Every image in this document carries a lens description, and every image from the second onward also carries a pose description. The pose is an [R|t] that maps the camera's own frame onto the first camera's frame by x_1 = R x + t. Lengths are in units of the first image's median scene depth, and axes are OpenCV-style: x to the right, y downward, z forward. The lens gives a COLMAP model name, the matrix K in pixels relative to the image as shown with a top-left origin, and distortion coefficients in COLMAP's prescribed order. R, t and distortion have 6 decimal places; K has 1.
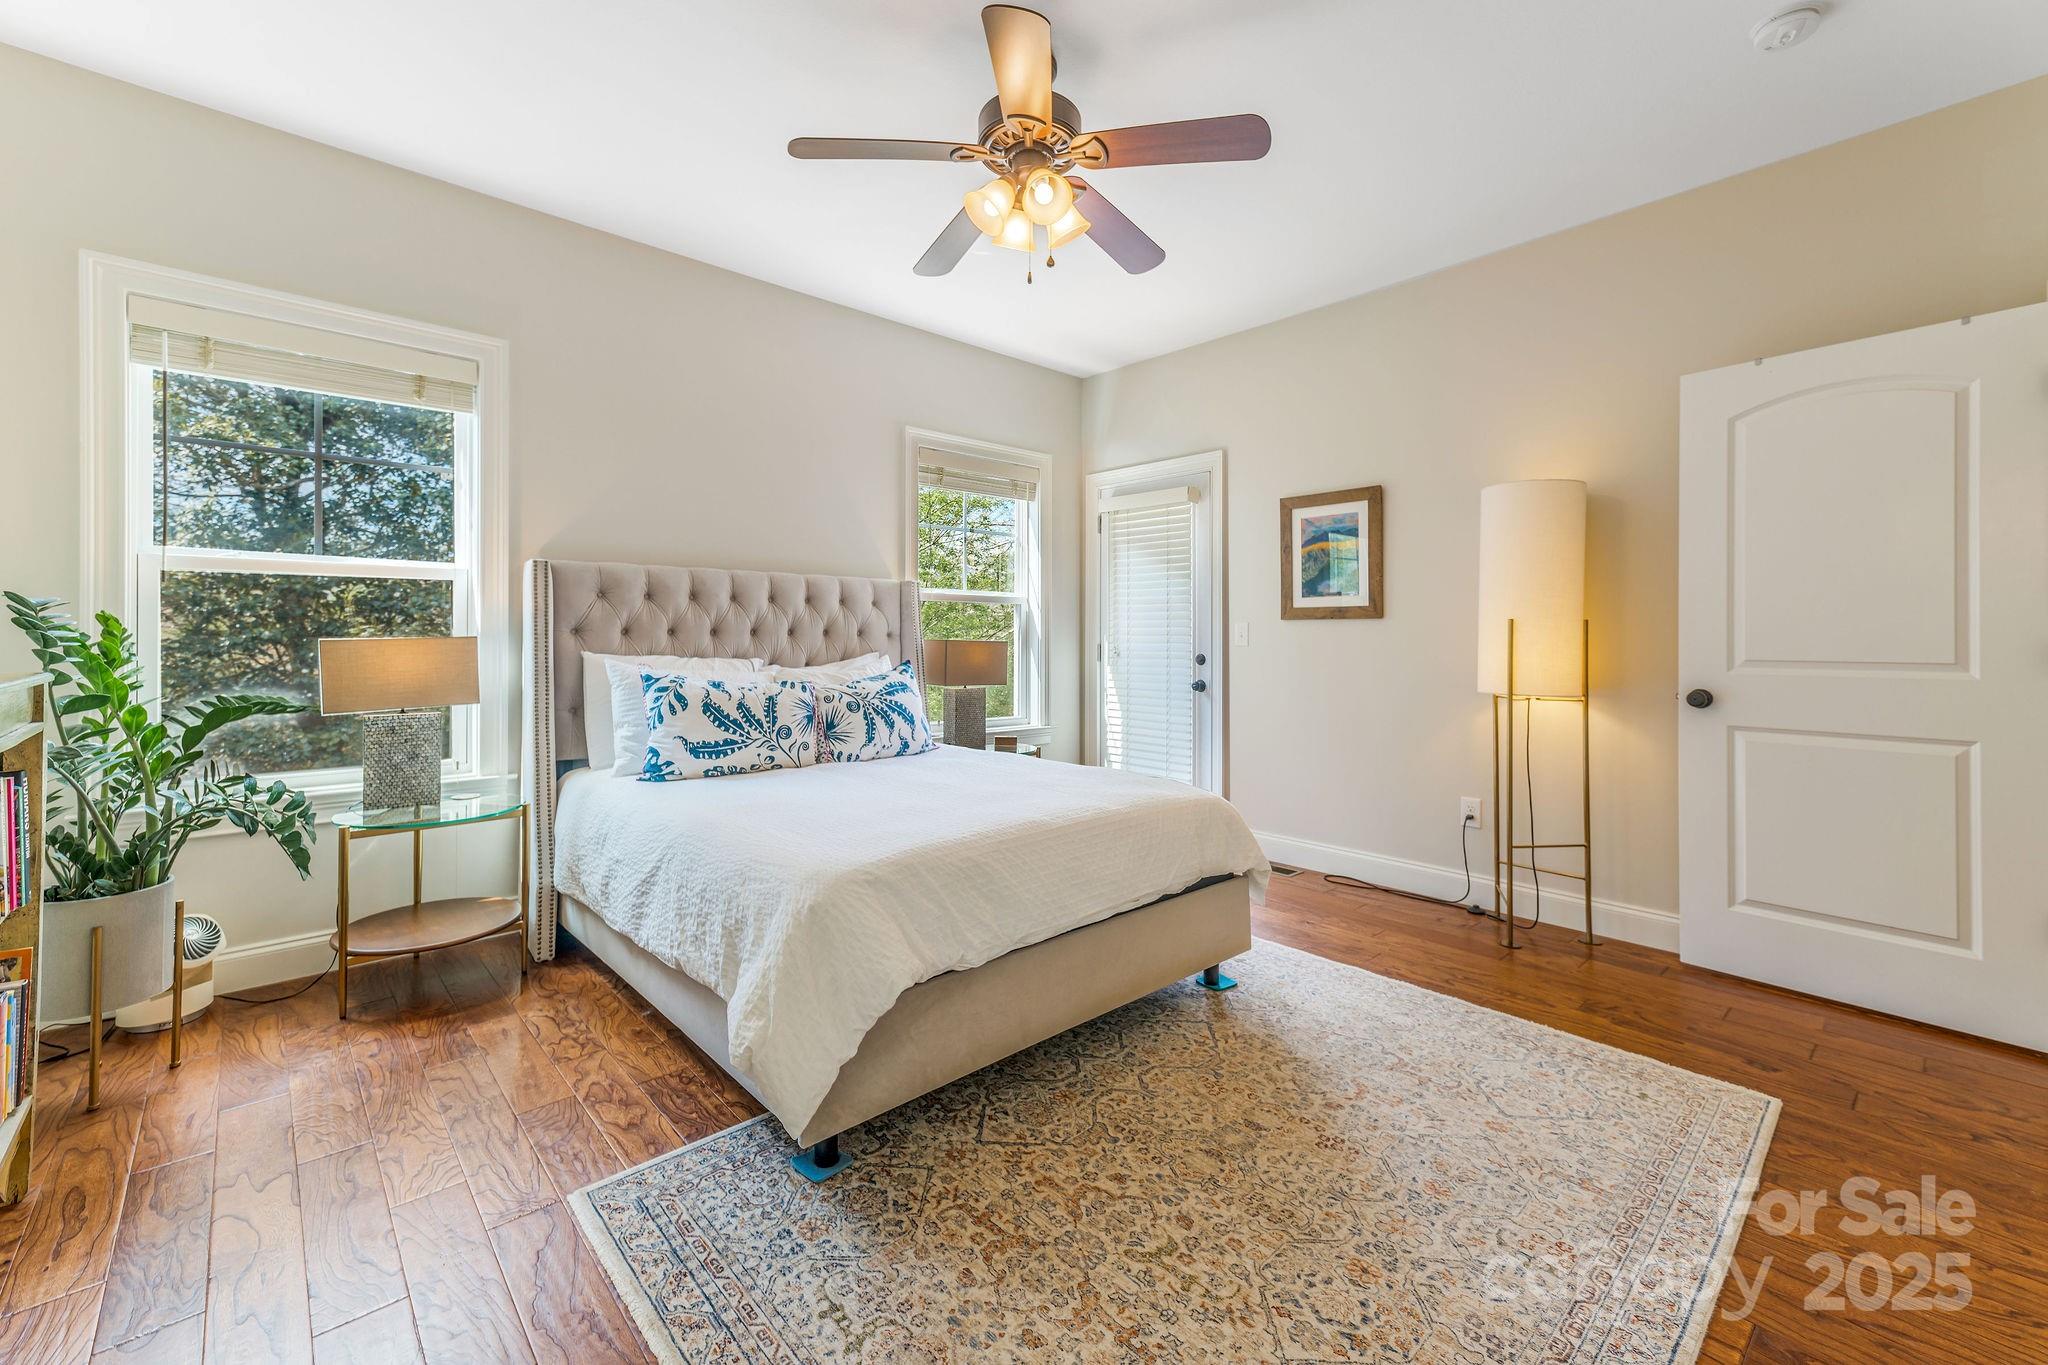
lens RADIAL K [[846.6, 0, 1022.8], [0, 846.6, 632.2], [0, 0, 1]] dist [0.014265, -0.004016]
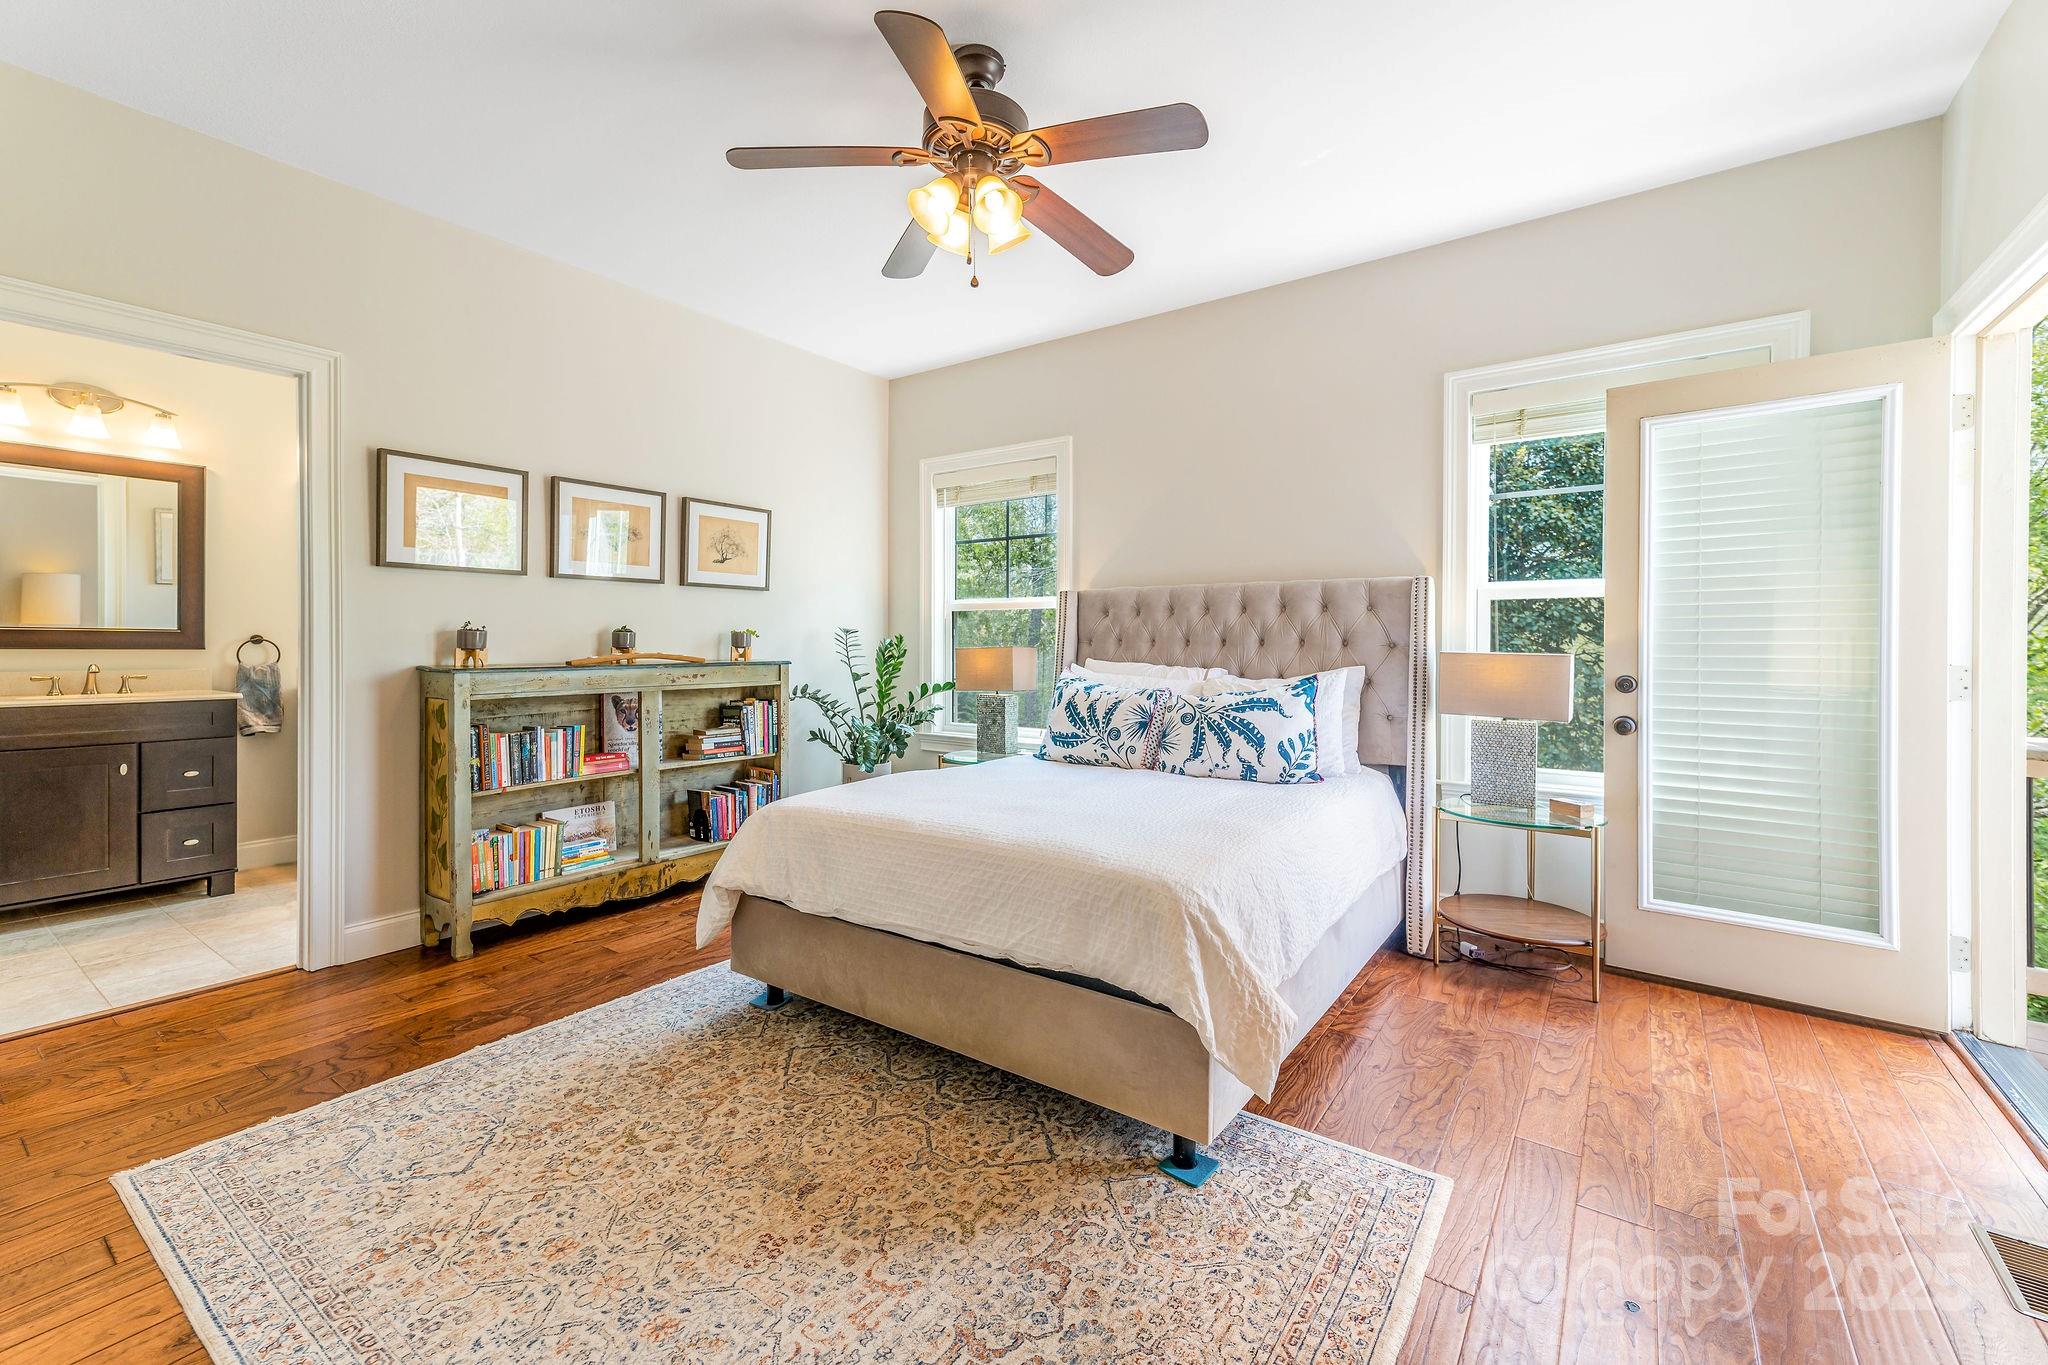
lens RADIAL K [[846.6, 0, 1037.6], [0, 846.6, 651.1], [0, 0, 1]] dist [0.014265, -0.004016]
pose [[0.214894, 0.004913, -0.976625, 0.803103], [0.002719, 0.999980, 0.005628, 0.004723], [0.976634, -0.003865, 0.214876, 0.700533]]
